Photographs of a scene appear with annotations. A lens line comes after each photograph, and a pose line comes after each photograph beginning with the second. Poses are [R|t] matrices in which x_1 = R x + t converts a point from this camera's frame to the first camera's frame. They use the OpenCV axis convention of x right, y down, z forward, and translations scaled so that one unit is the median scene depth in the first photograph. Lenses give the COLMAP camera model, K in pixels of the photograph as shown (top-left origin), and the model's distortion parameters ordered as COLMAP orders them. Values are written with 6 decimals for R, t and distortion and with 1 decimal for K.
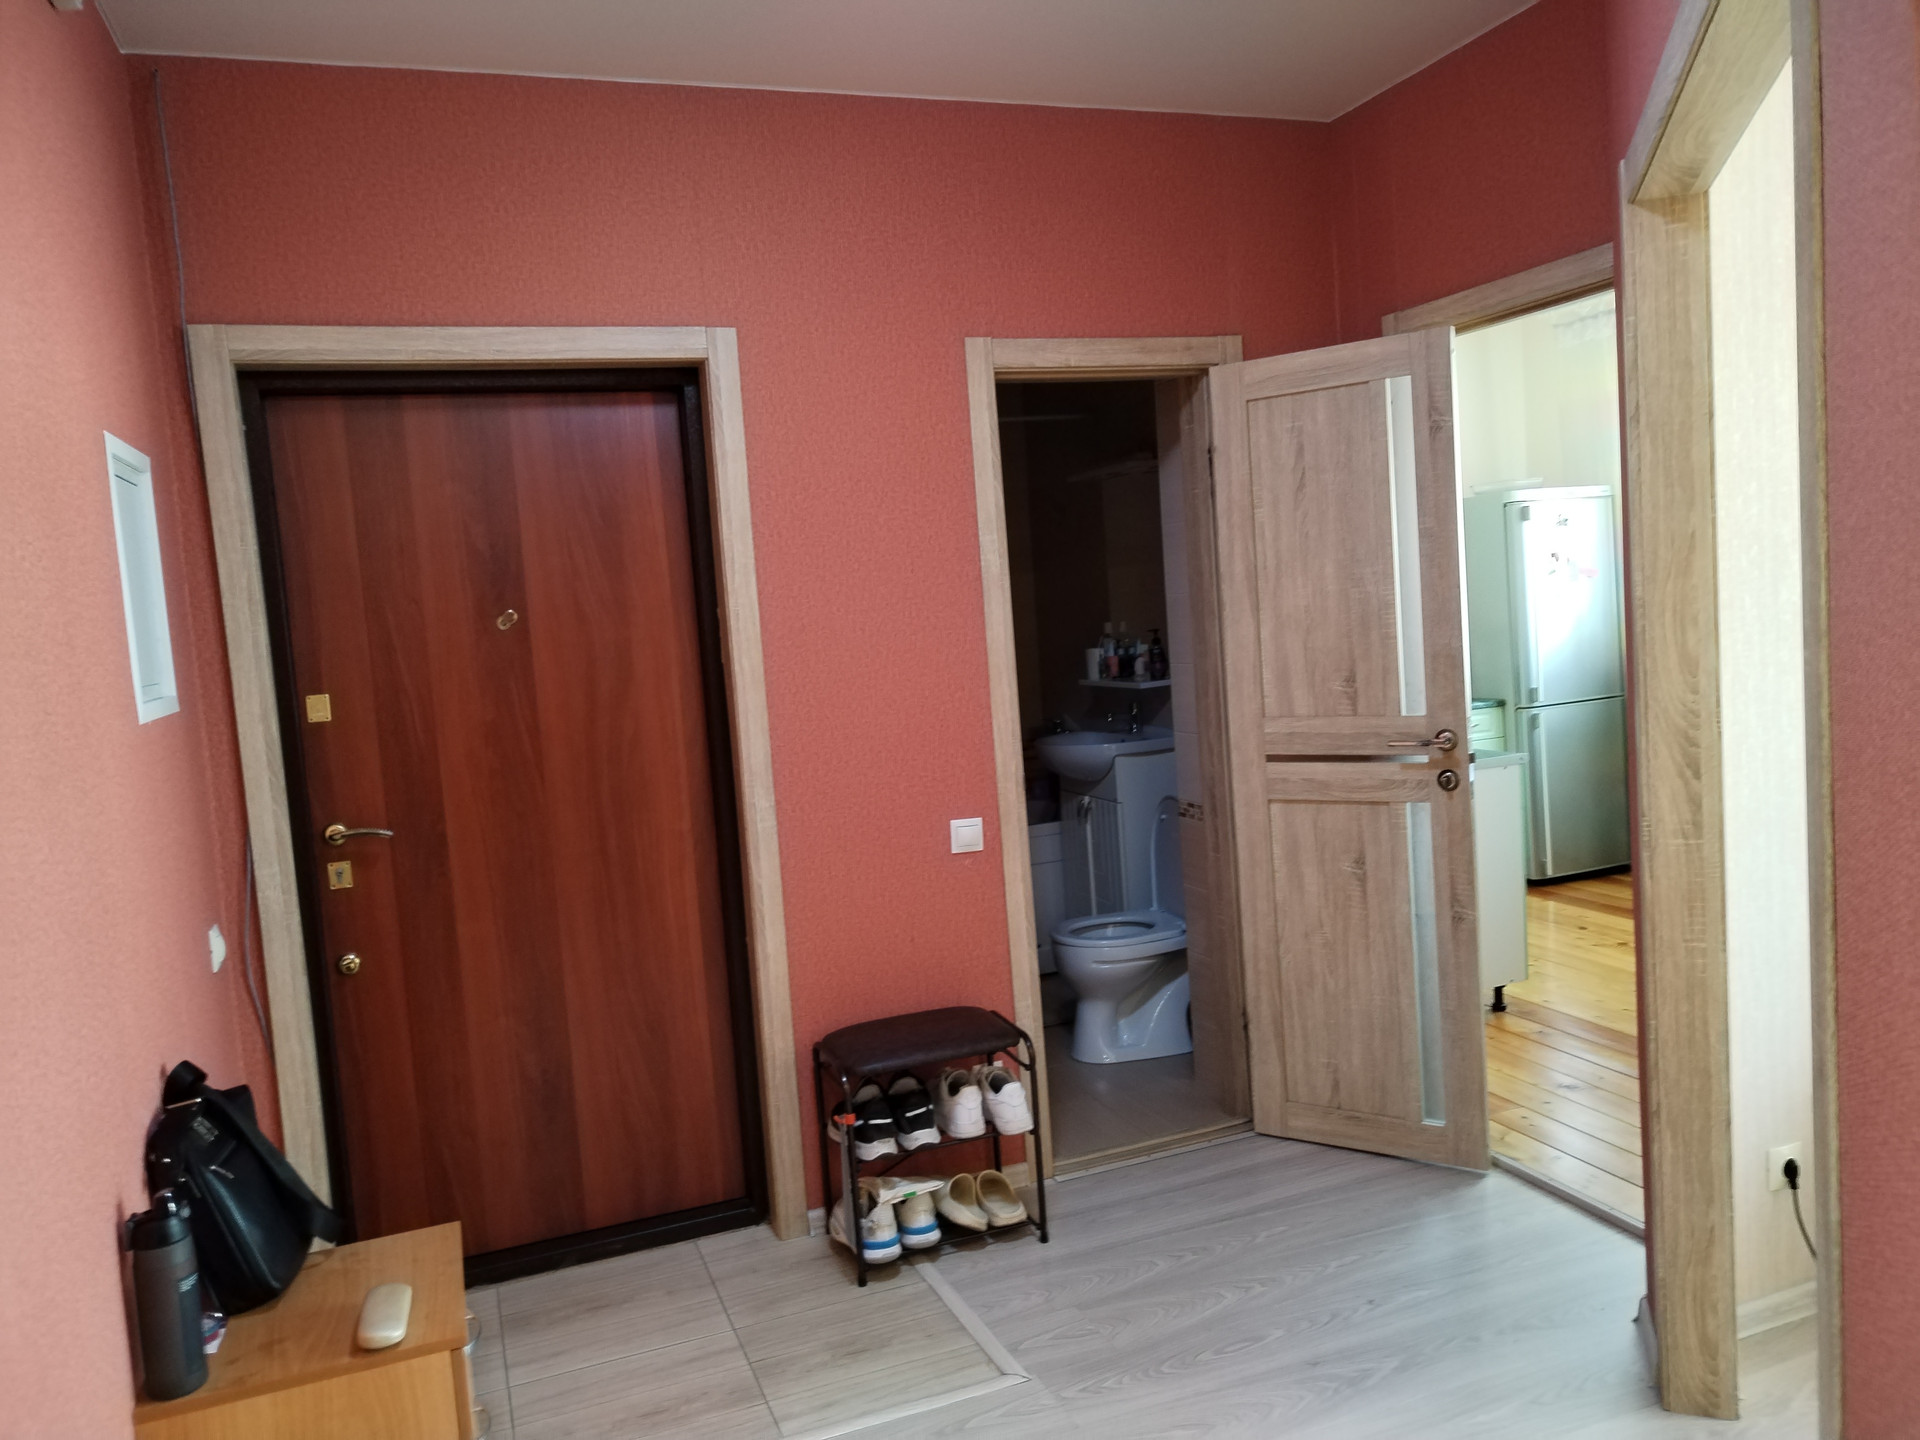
lens RADIAL K [[1394.5, 0, 930.8], [0, 1394.5, 747.3], [0, 0, 1]] dist [0.034006, -0.033553]
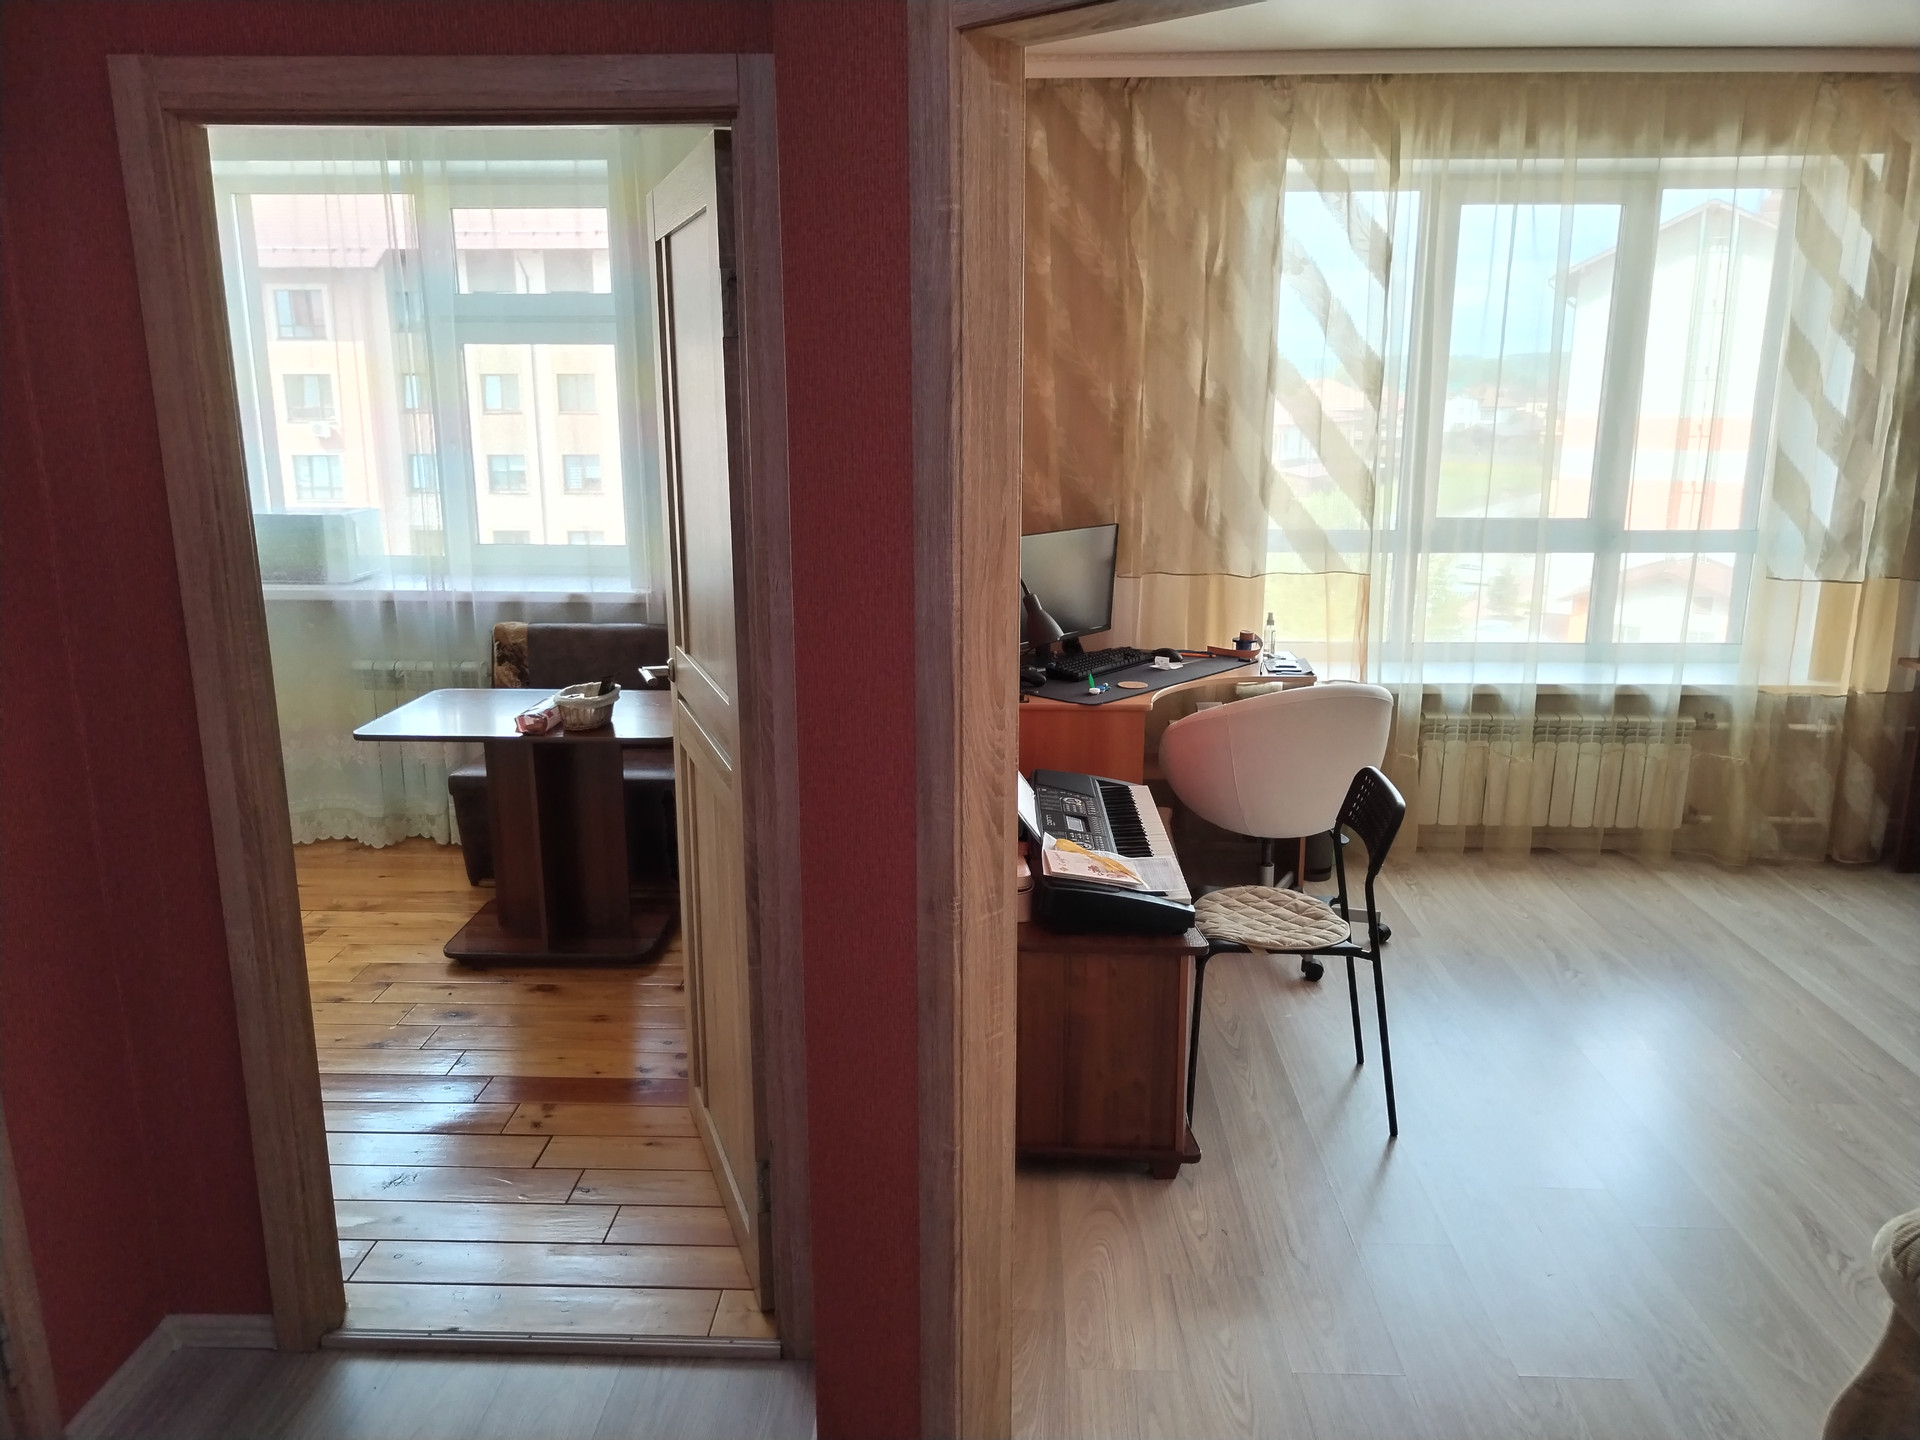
lens RADIAL K [[1394.5, 0, 955.2], [0, 1394.5, 718.7], [0, 0, 1]] dist [0.034006, -0.033553]
pose [[0.364819, -0.142113, 0.920169, -0.072726], [0.067048, 0.989727, 0.126273, -0.061491], [-0.928661, 0.015629, 0.370599, 0.322125]]
